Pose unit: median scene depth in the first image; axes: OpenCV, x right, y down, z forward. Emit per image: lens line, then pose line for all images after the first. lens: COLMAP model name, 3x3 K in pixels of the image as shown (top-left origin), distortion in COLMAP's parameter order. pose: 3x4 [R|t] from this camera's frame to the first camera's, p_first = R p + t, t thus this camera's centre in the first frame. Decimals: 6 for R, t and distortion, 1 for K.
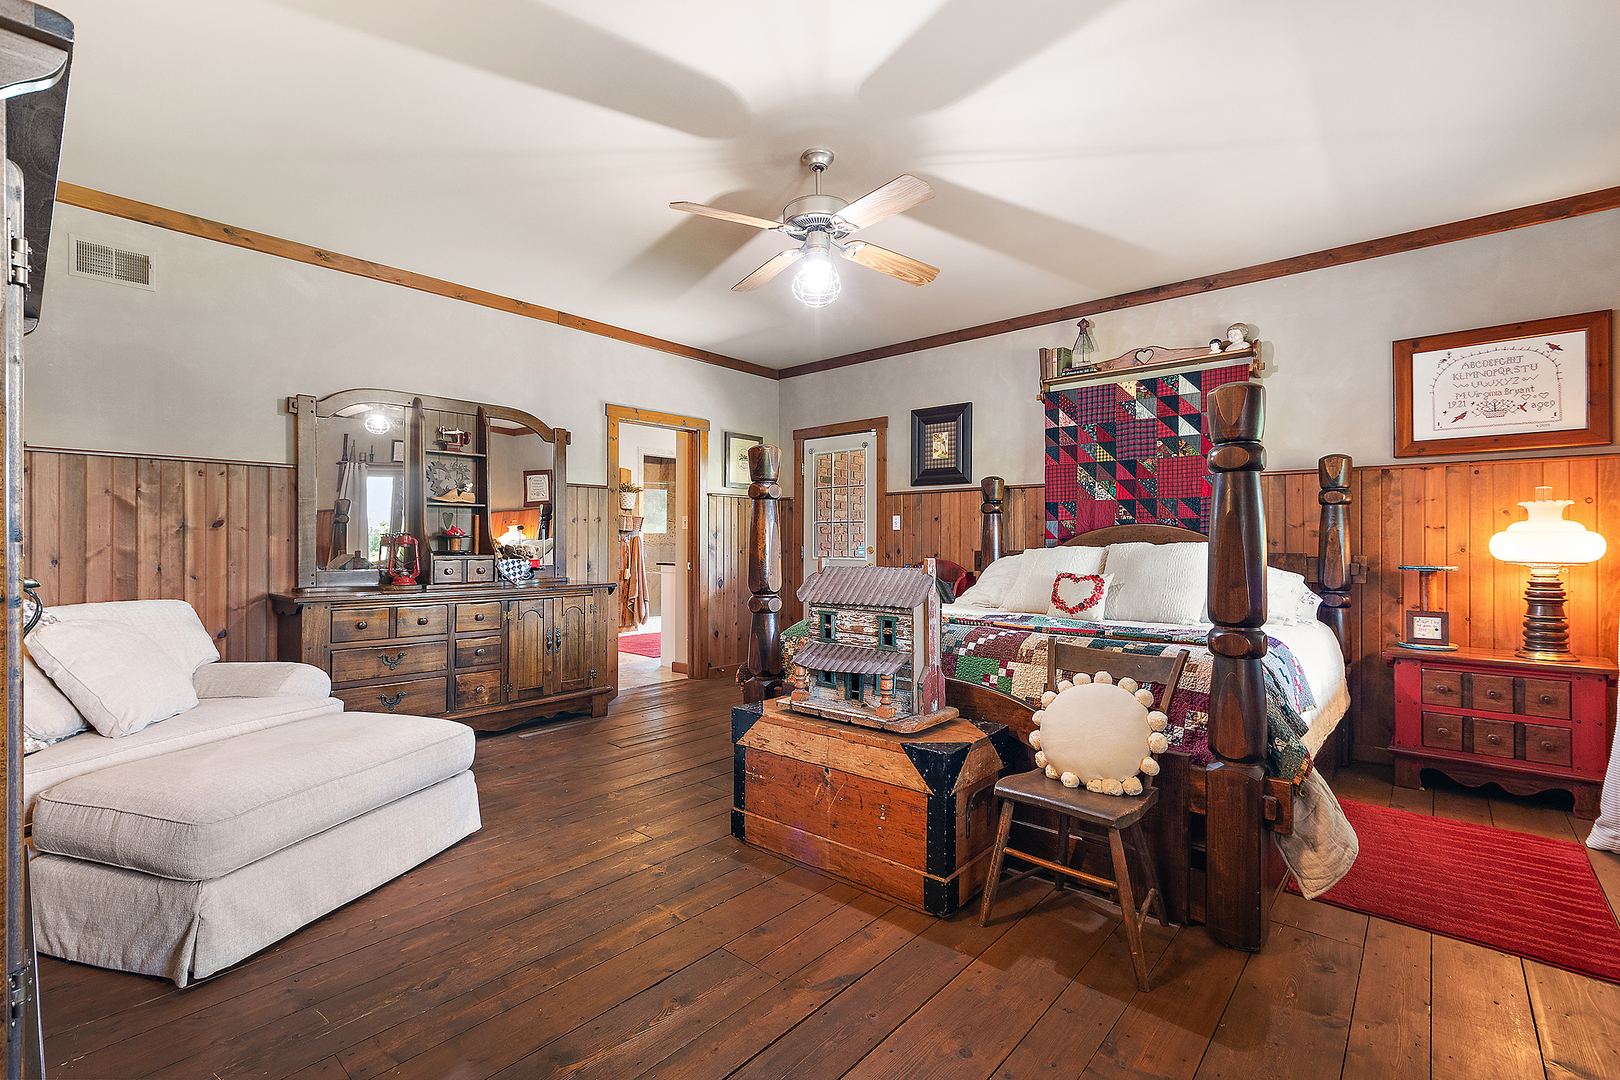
lens RADIAL K [[722.2, 0, 809.3], [0, 722.2, 537.6], [0, 0, 1]] dist [-0.012911, 0.007133]
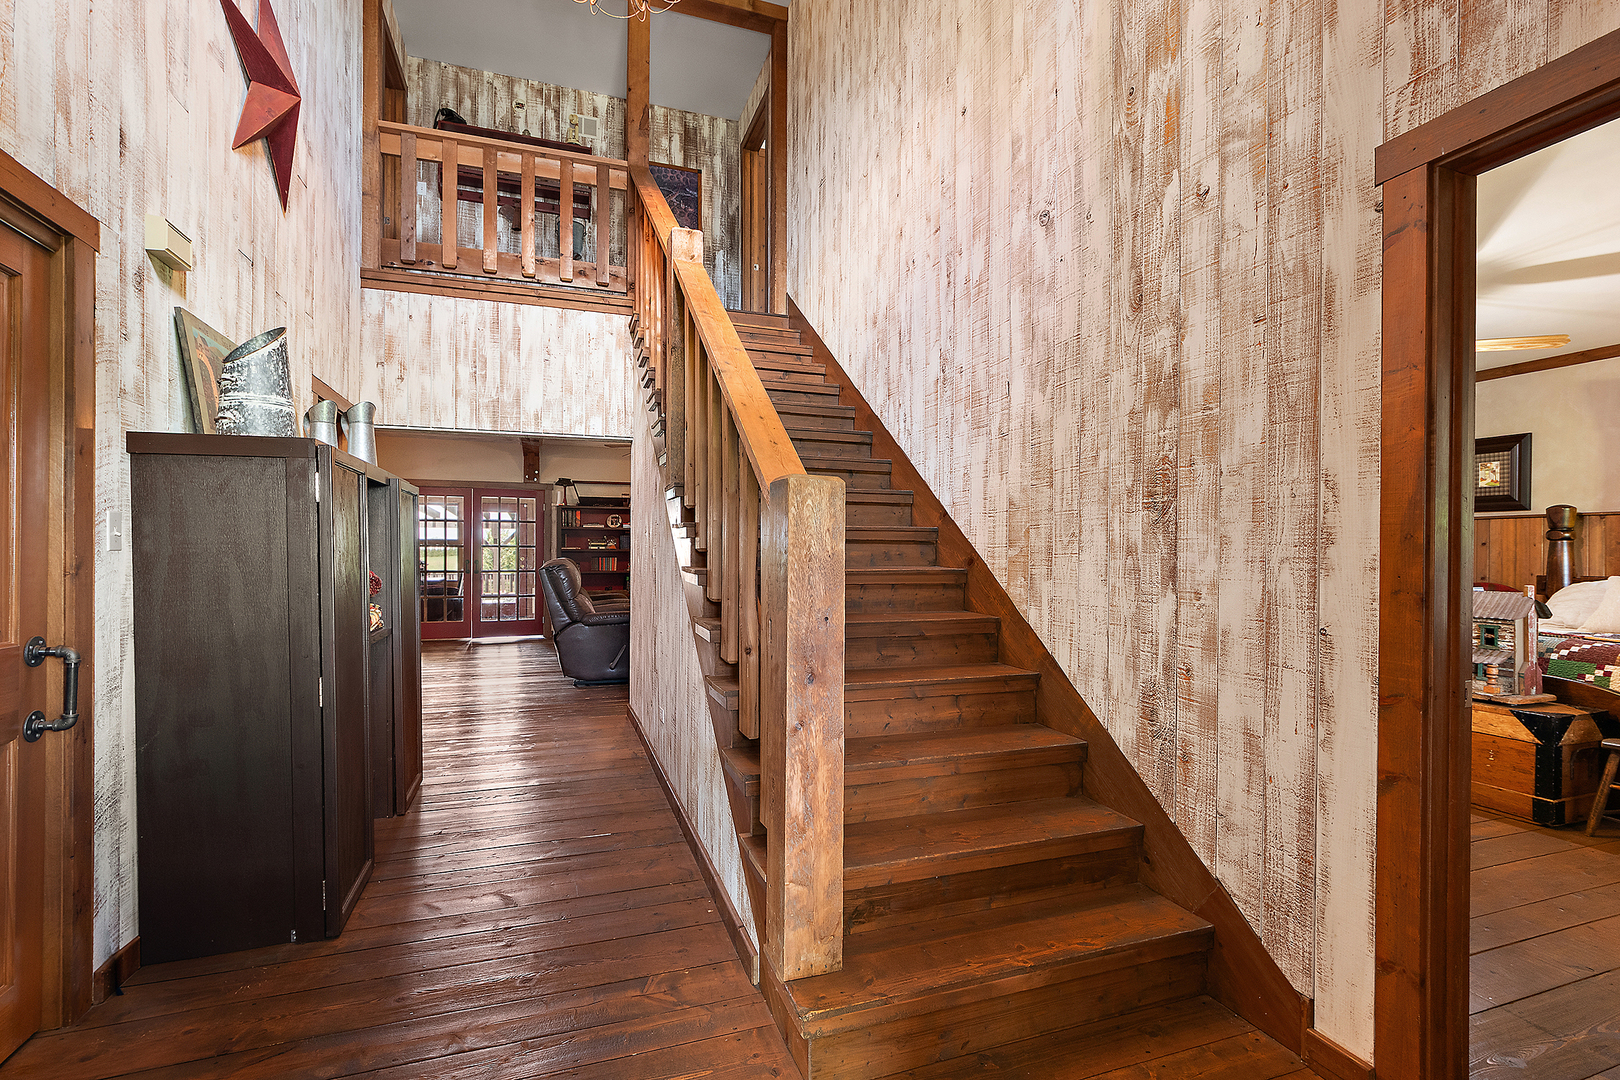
lens RADIAL K [[732.4, 0, 807.3], [0, 732.4, 549.3], [0, 0, 1]] dist [-0.015275, 0.007940]
pose [[0.868537, 0.000526, -0.495624, -0.356543], [0.000476, 0.999998, 0.001896, -0.047251], [0.495624, -0.001882, 0.868535, -0.943178]]
